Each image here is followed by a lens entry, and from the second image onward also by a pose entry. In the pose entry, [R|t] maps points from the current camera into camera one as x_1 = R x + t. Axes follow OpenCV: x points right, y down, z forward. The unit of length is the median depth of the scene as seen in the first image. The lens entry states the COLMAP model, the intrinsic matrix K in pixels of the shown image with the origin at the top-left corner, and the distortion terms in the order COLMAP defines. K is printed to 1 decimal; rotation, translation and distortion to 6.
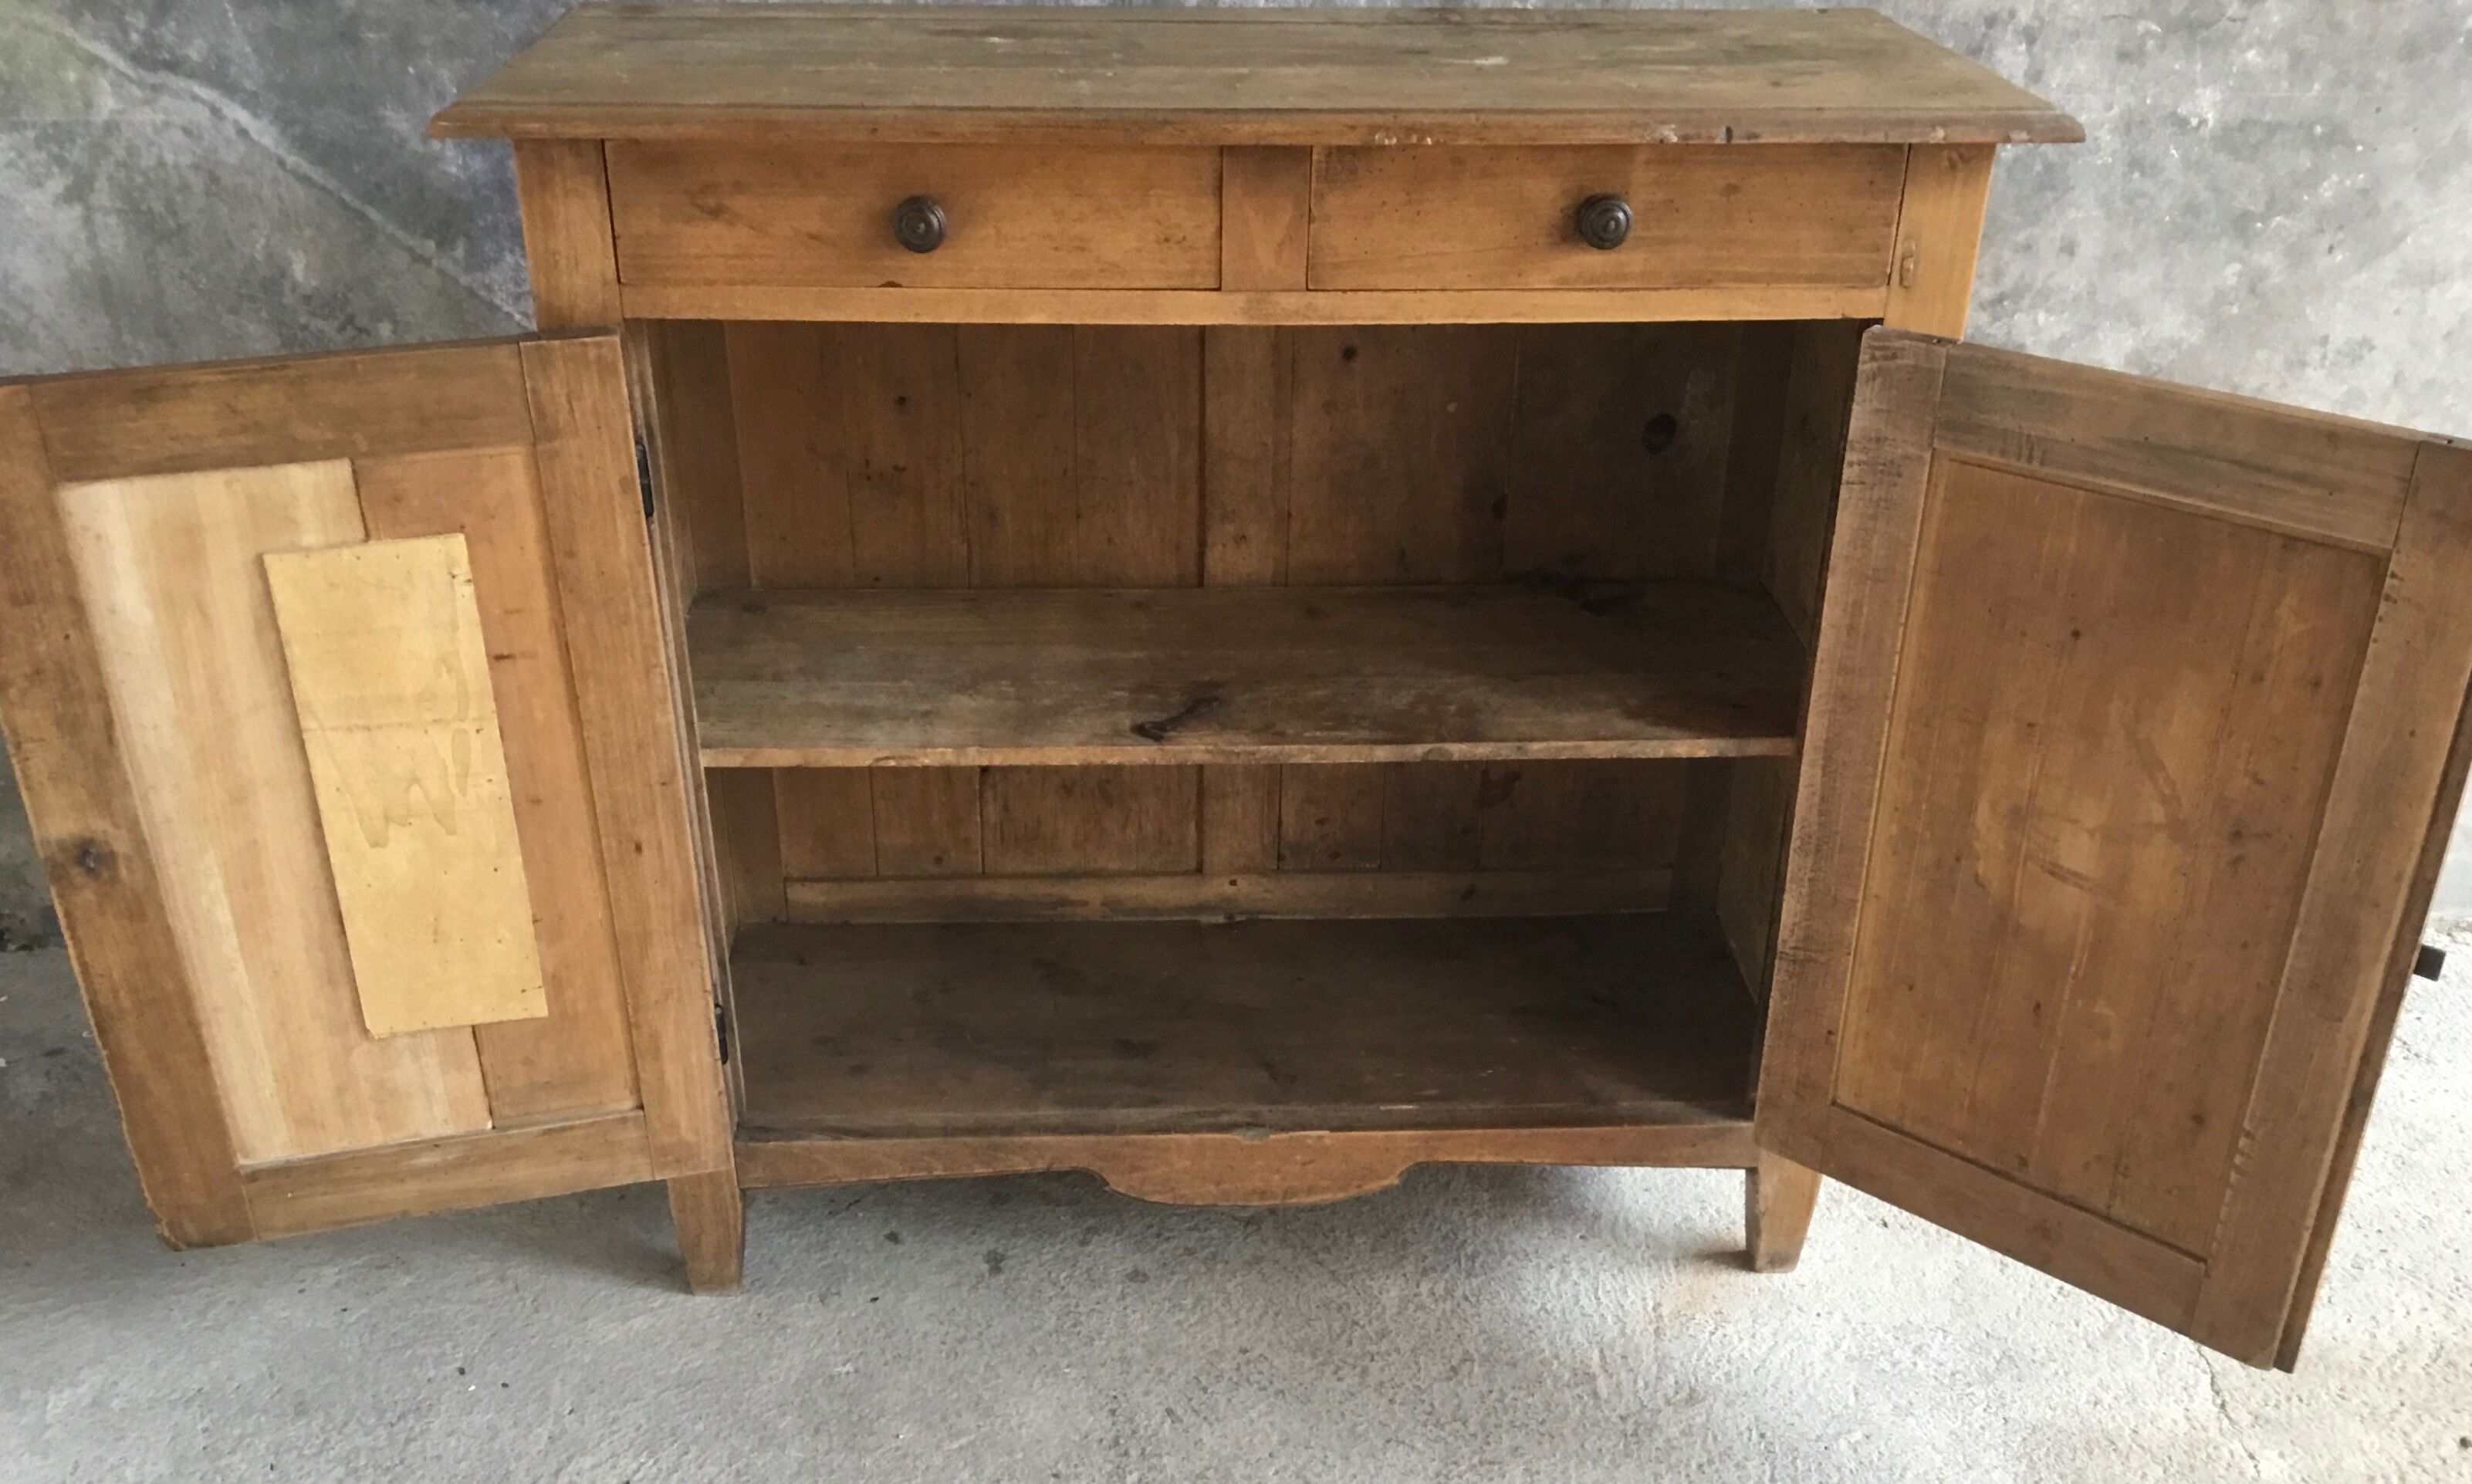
lens RADIAL K [[2260.0, 0, 1248.2], [0, 2260.0, 915.5], [0, 0, 1]] dist [0.059967, -0.089587]
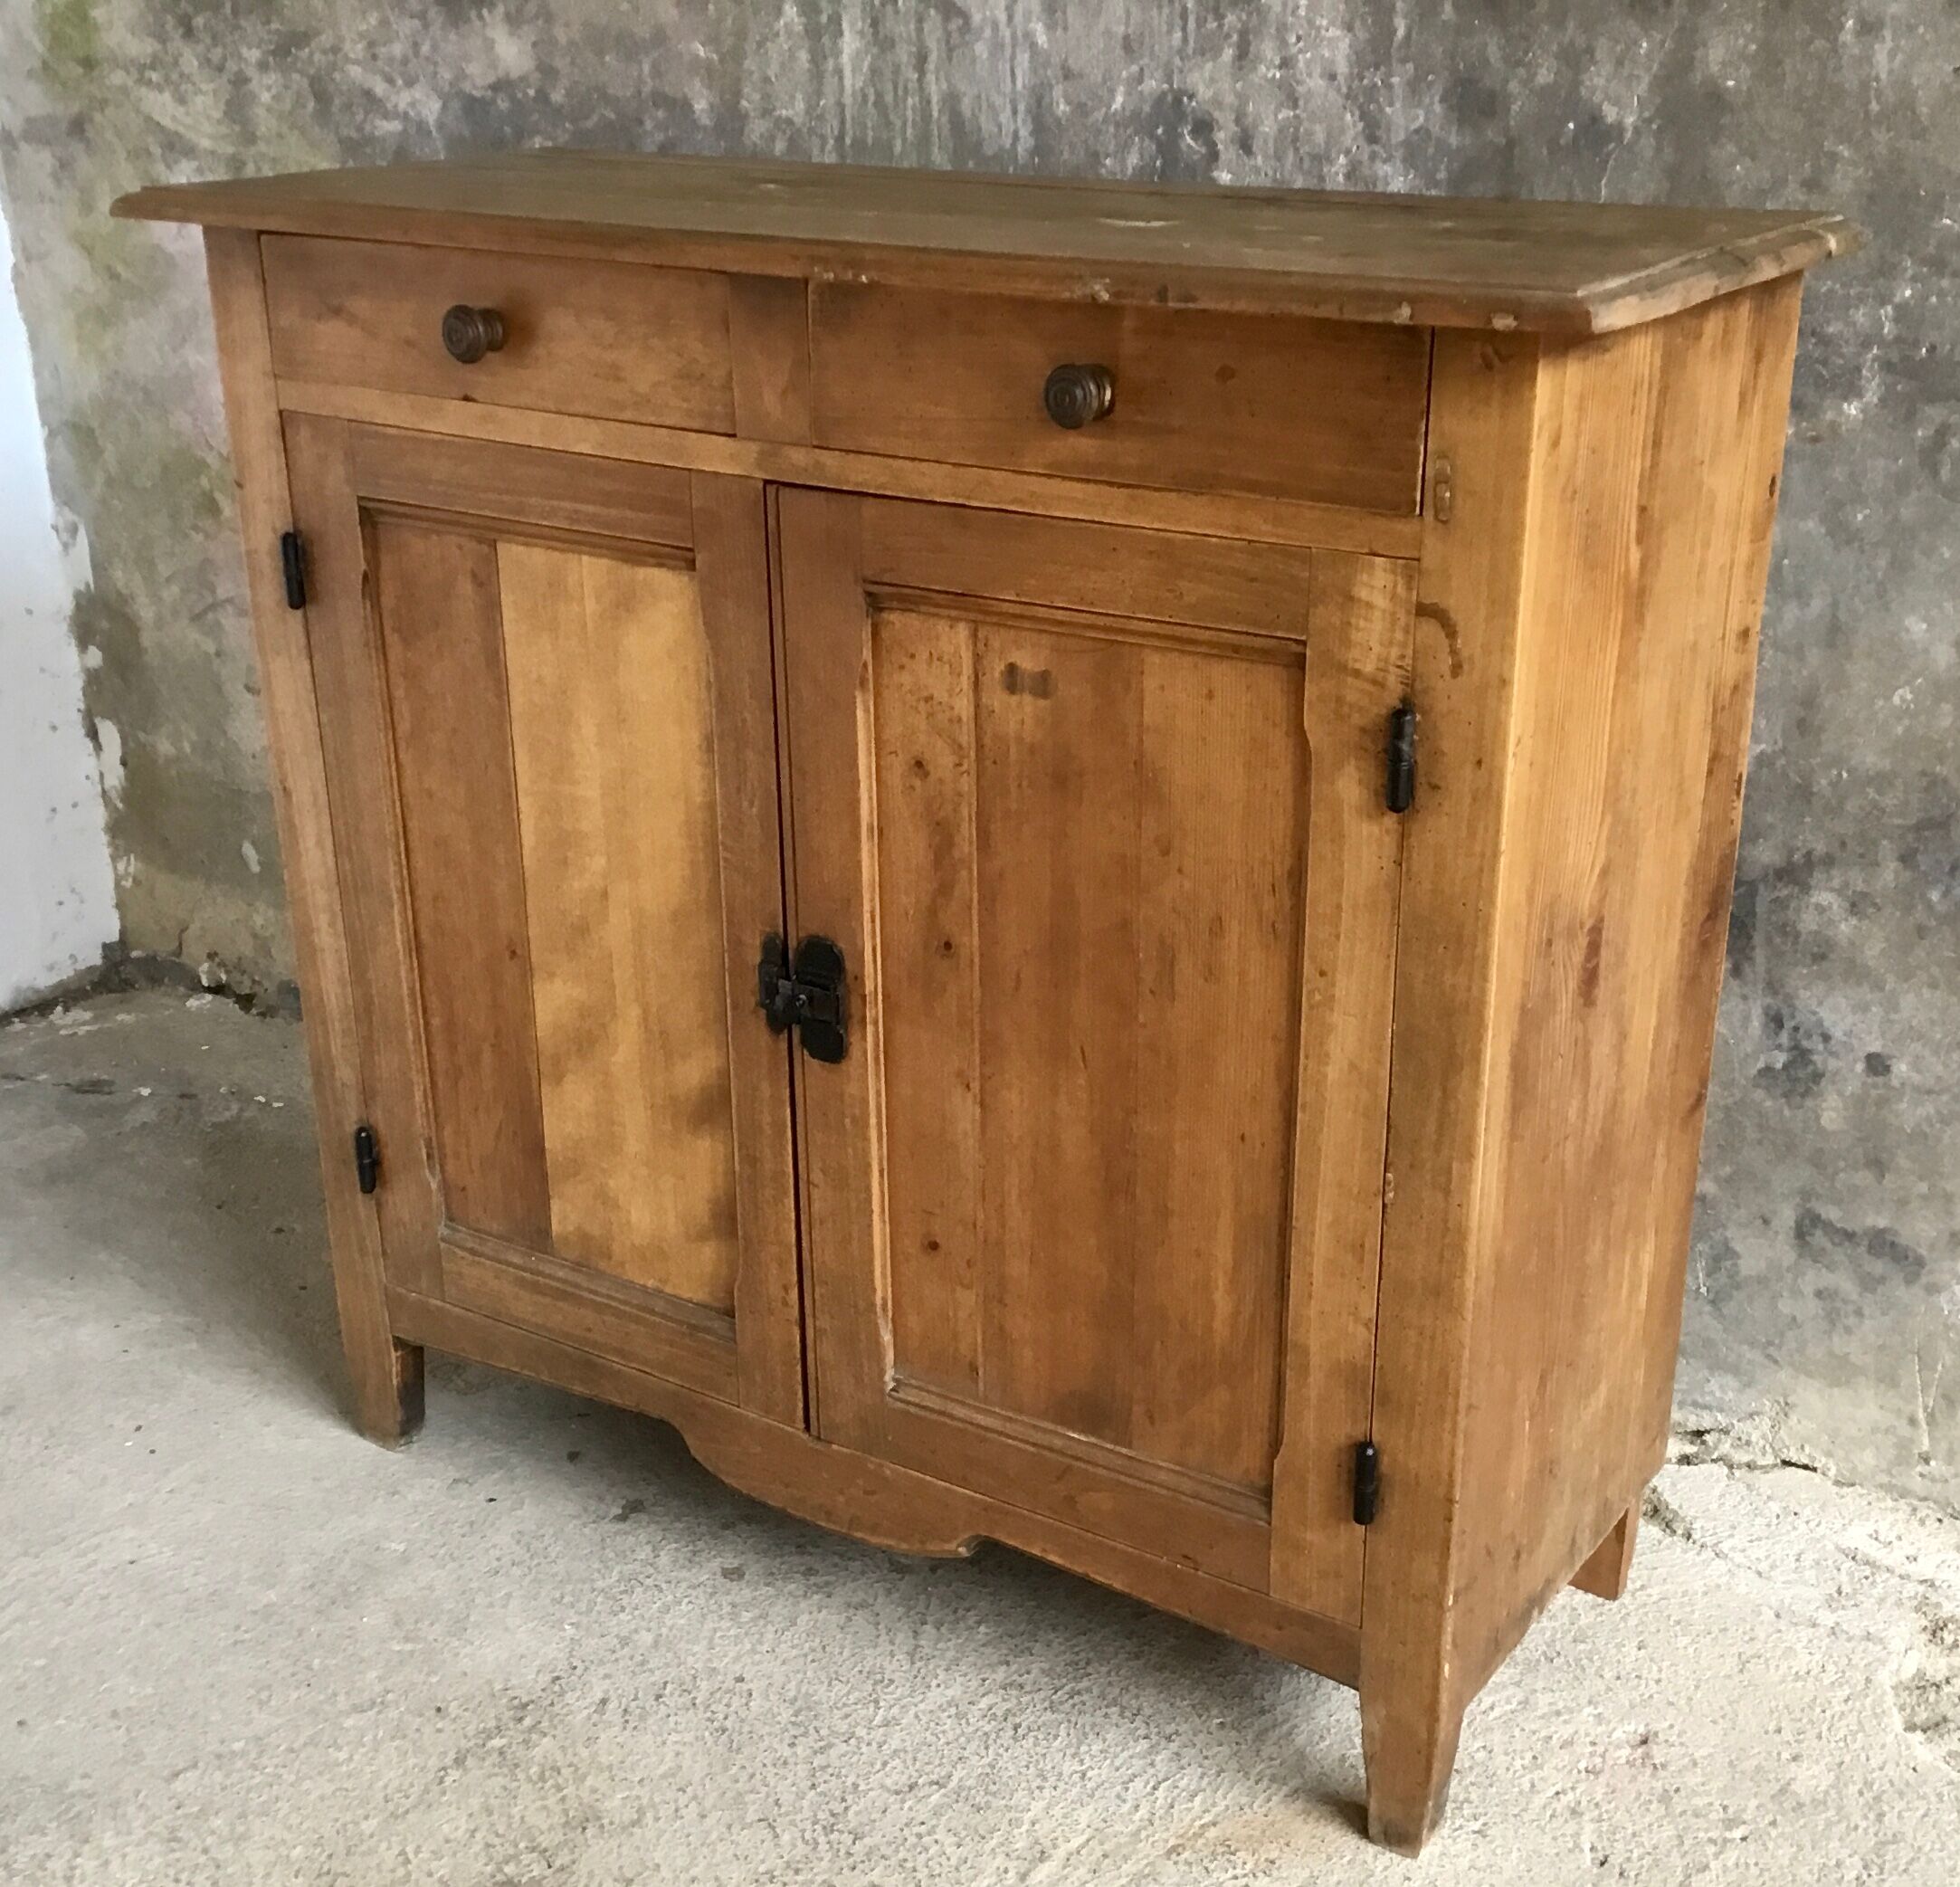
lens RADIAL K [[2653.1, 0, 1023.7], [0, 2653.1, 1103.0], [0, 0, 1]] dist [0.050657, 0.000000]
pose [[0.808235, 0.224203, -0.544508, 0.618434], [-0.282158, 0.959070, -0.023918, -0.024299], [0.516859, 0.172969, 0.838415, 0.185650]]
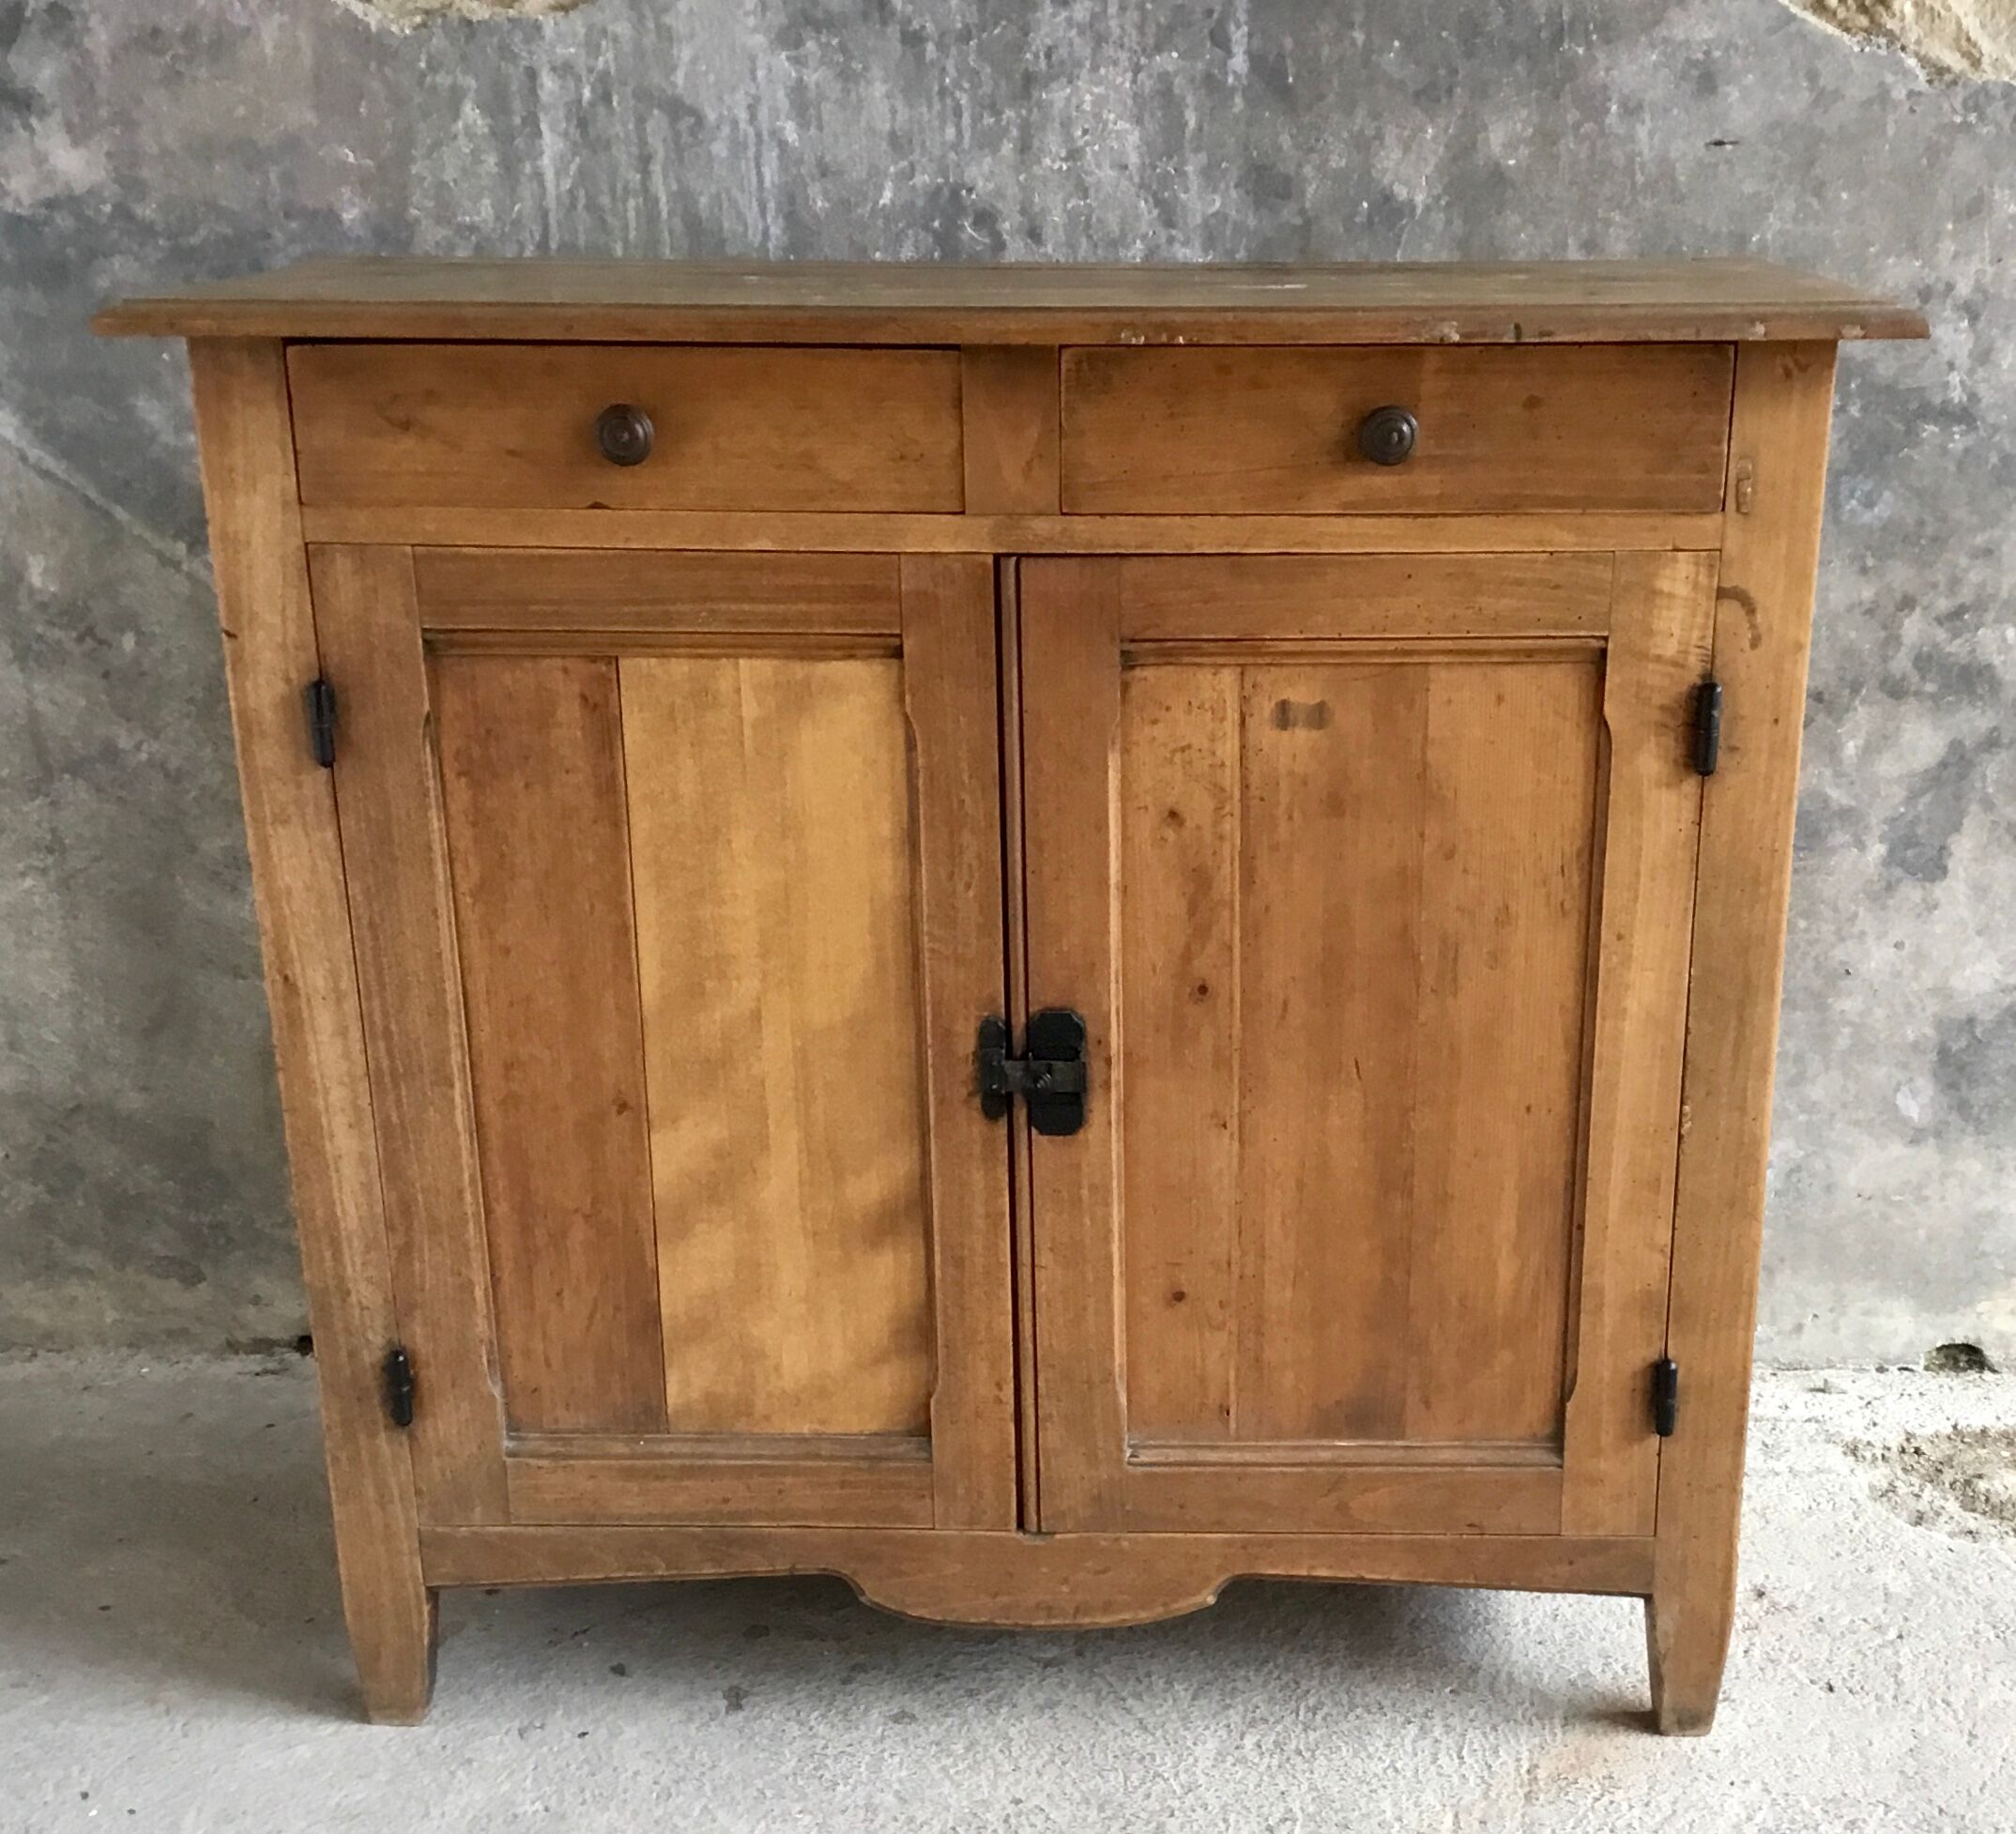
lens RADIAL K [[2741.6, 0, 1152.6], [0, 2741.6, 1113.9], [0, 0, 1]] dist [0.052850, 0.000000]
pose [[0.997842, 0.010309, -0.064851, 0.115936], [-0.020694, 0.986644, -0.161574, 0.112970], [0.062320, 0.162567, 0.984728, -0.020365]]
